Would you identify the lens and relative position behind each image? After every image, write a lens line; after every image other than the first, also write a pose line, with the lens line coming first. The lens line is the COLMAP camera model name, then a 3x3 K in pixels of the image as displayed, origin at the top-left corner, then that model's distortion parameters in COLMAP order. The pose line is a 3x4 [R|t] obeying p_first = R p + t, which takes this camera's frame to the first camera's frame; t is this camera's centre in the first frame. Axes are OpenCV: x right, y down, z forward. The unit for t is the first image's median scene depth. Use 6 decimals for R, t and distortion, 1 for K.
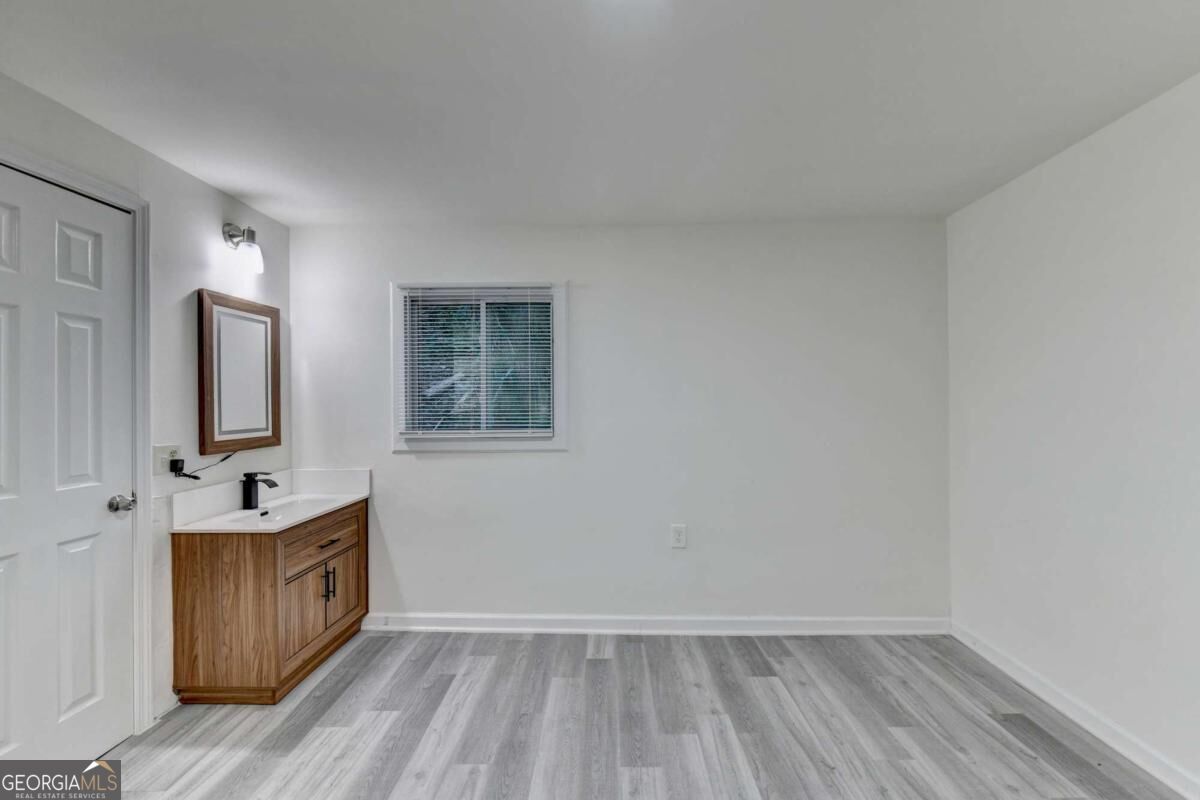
lens RADIAL K [[477.7, 0, 622.4], [0, 477.7, 400.9], [0, 0, 1]] dist [-0.003159, -0.000701]
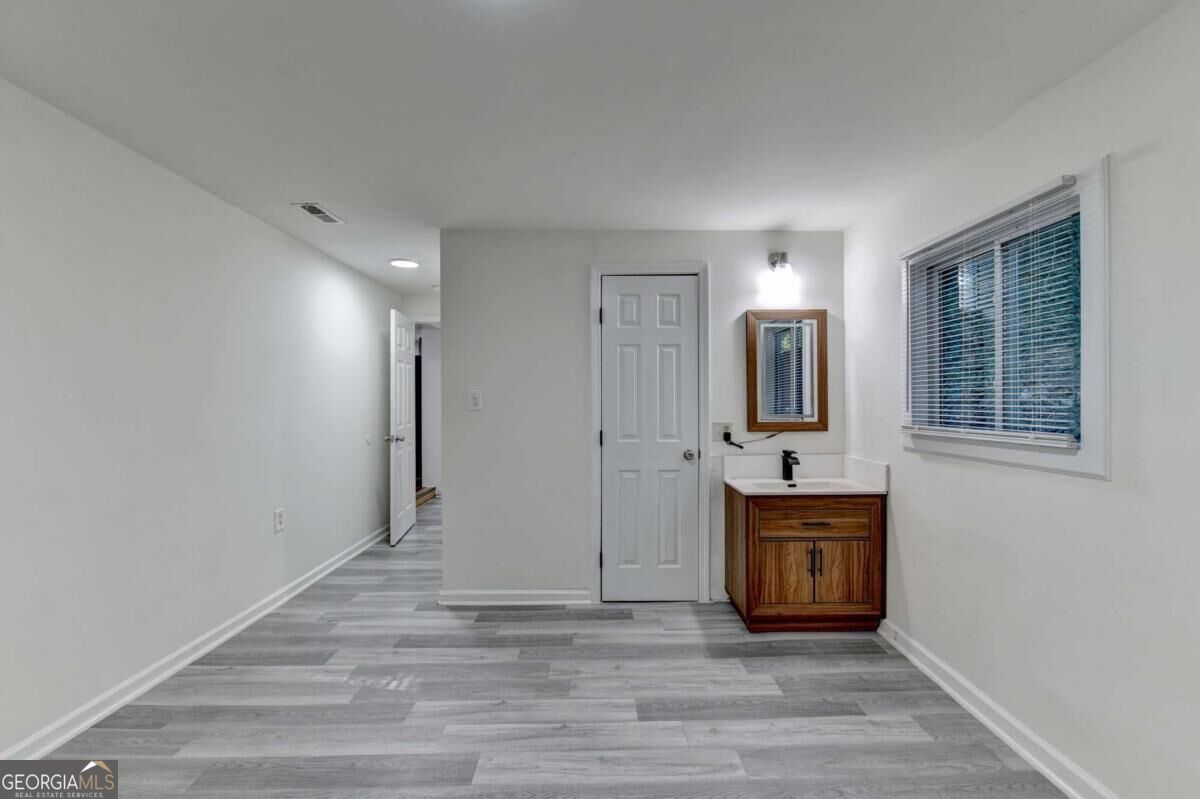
lens RADIAL K [[518.8, 0, 626.1], [0, 518.8, 399.4], [0, 0, 1]] dist [-0.001445, -0.000332]
pose [[0.021083, 0.003150, -0.999773, 0.549798], [0.006341, 0.999975, 0.003284, 0.012918], [0.999758, -0.006409, 0.021062, 0.561200]]
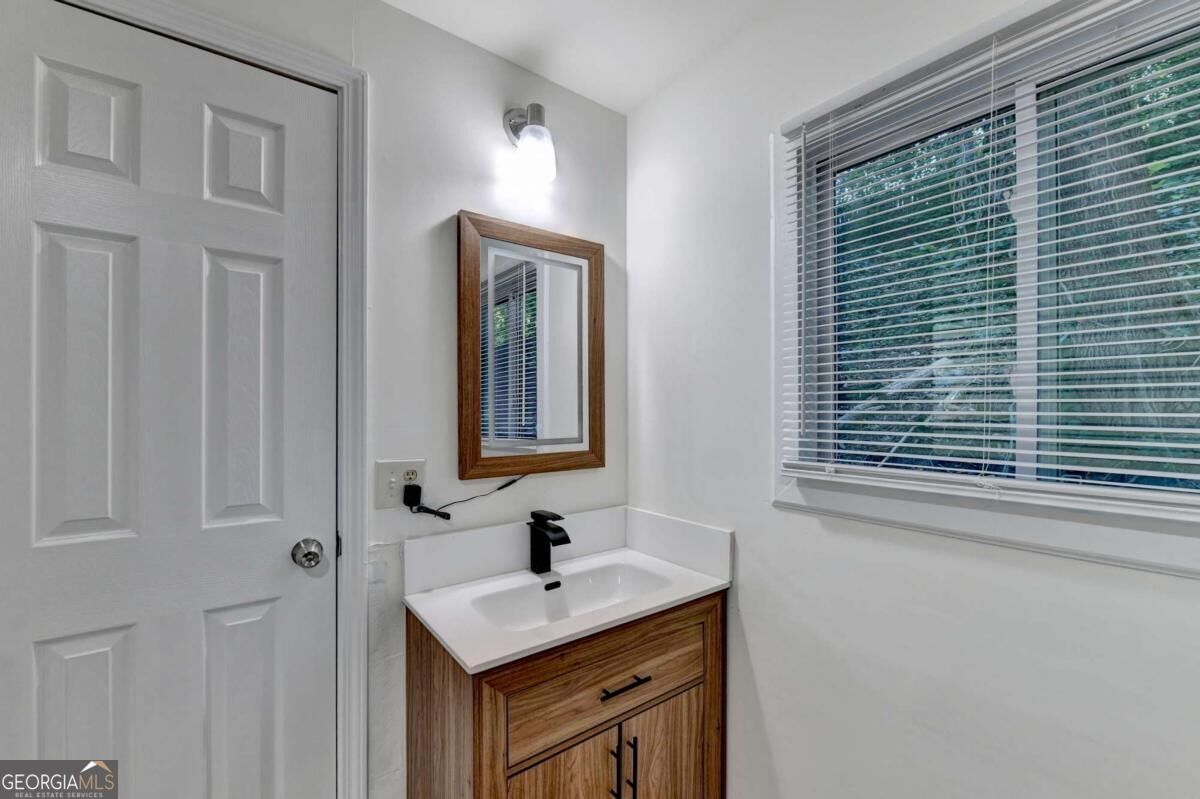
lens RADIAL K [[479.8, 0, 601.9], [0, 479.8, 409.0], [0, 0, 1]] dist [-0.012143, -0.000105]
pose [[0.582482, 0.007717, -0.812807, -0.243185], [-0.002489, 0.999967, 0.007710, 0.015393], [0.812840, -0.002468, 0.582482, 0.714278]]
